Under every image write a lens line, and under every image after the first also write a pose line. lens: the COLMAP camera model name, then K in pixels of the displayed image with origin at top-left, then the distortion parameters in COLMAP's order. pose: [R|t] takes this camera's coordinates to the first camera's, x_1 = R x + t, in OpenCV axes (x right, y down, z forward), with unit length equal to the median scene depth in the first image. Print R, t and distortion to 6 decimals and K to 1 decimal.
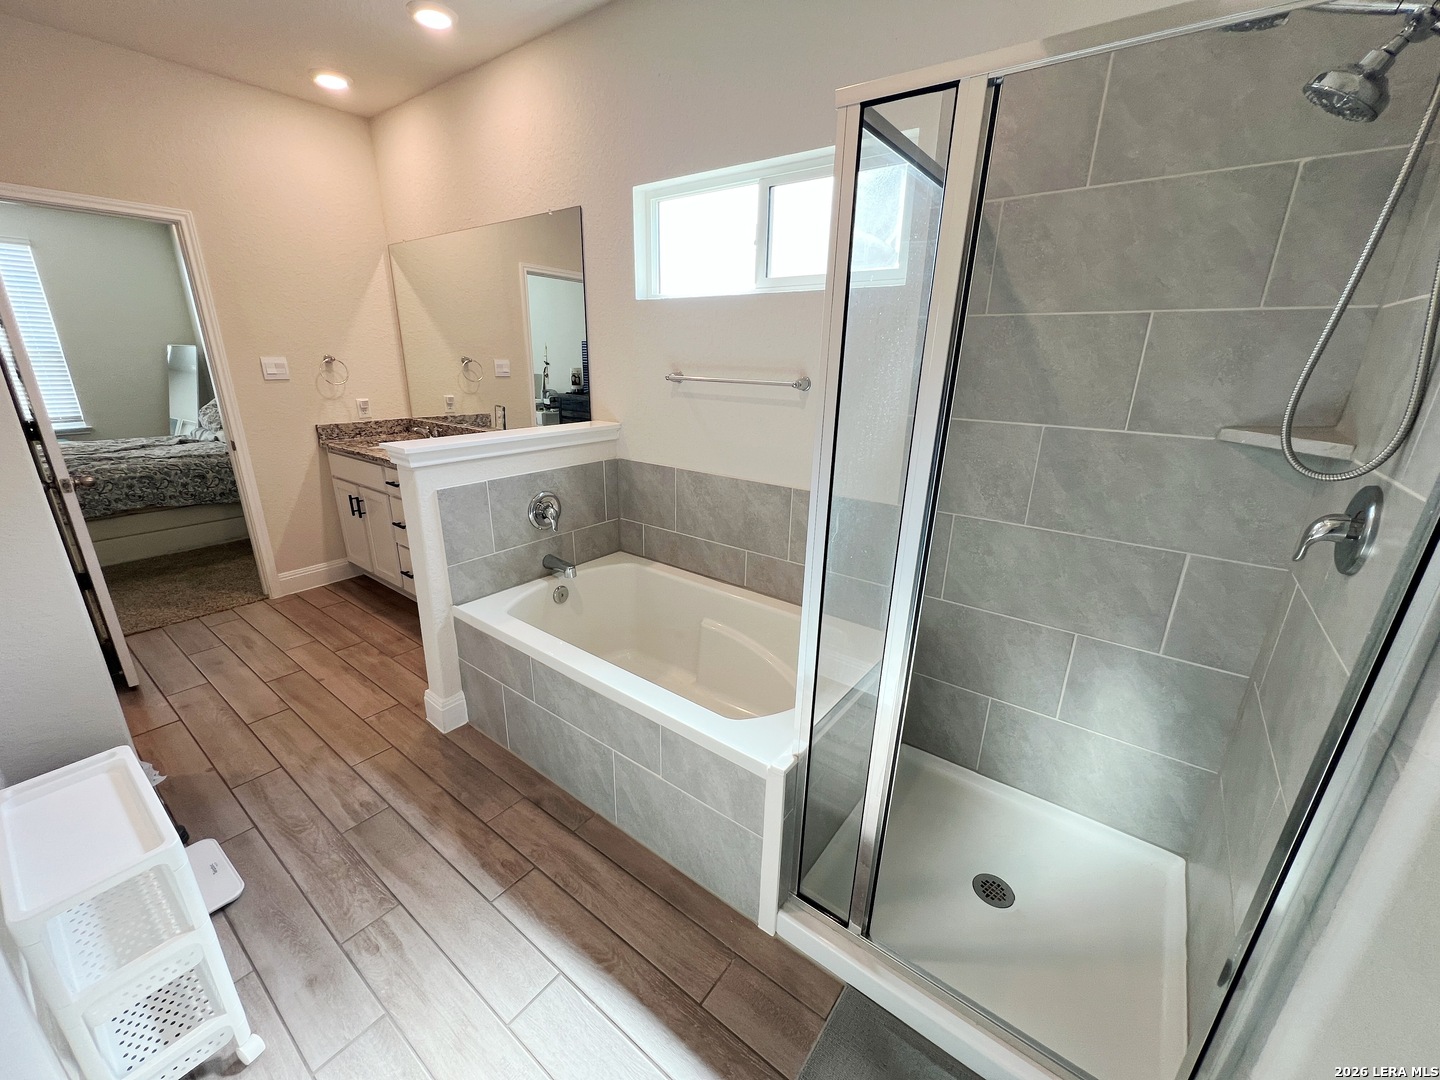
lens RADIAL K [[573.9, 0, 724.9], [0, 573.9, 540.2], [0, 0, 1]] dist [0.001187, 0.000458]
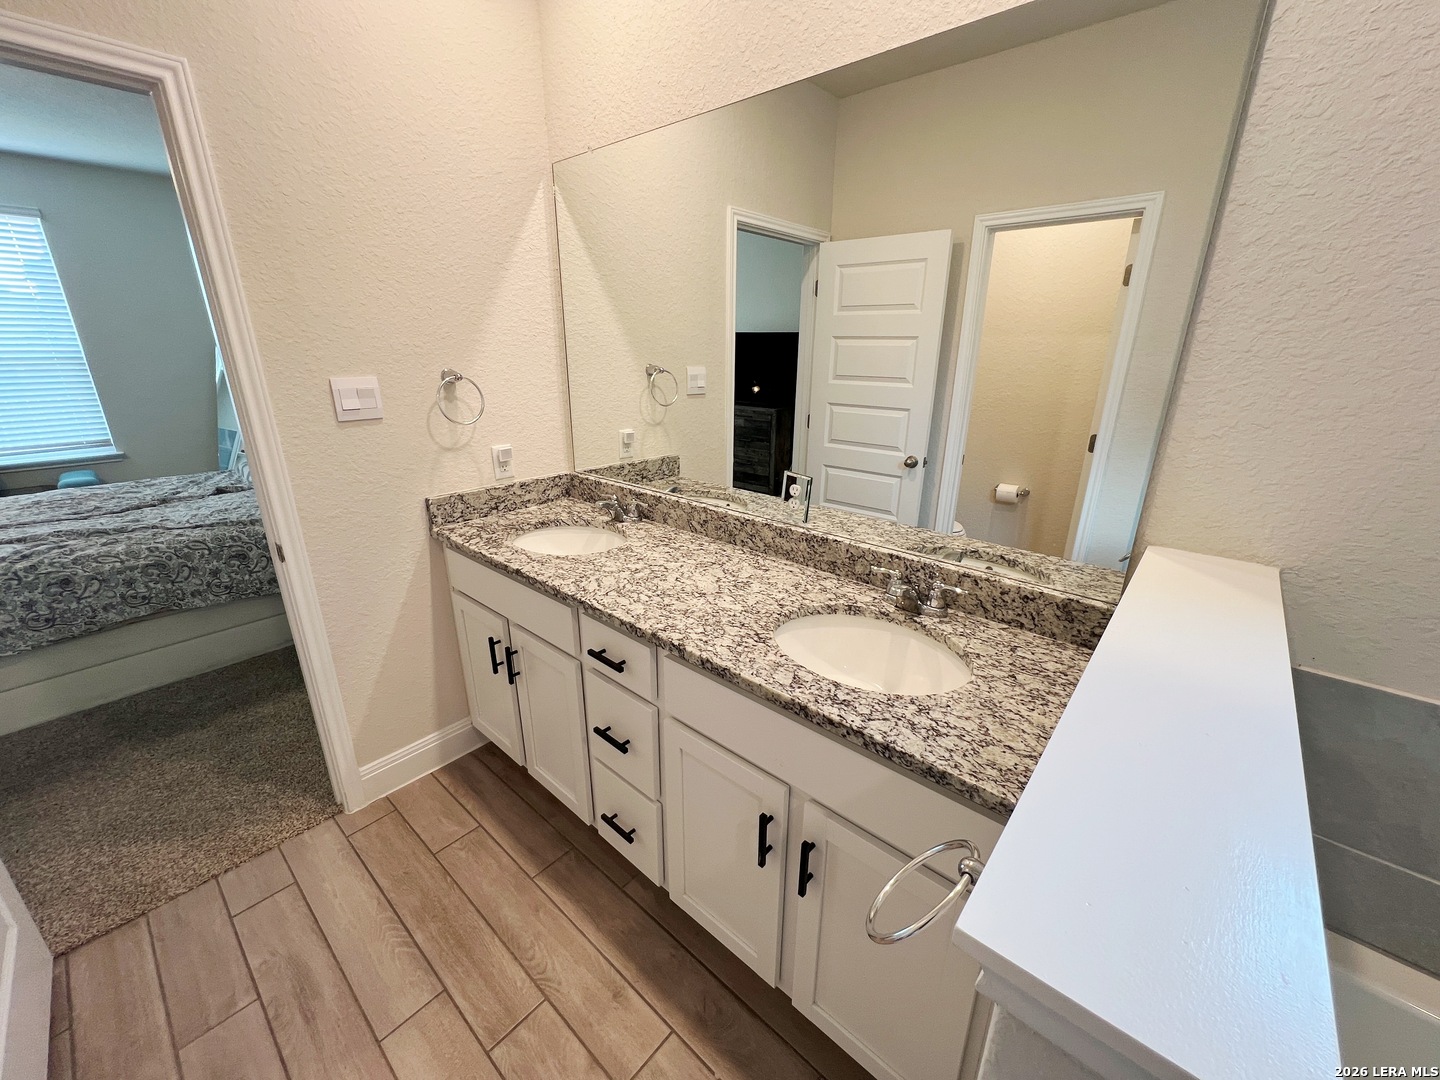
lens RADIAL K [[575.9, 0, 725.3], [0, 575.9, 539.1], [0, 0, 1]] dist [0.002197, -0.000276]
pose [[0.997258, 0.012425, -0.072948, -0.369045], [-0.011425, 0.999835, 0.014114, -0.163989], [0.073111, -0.013242, 0.997236, 0.451267]]
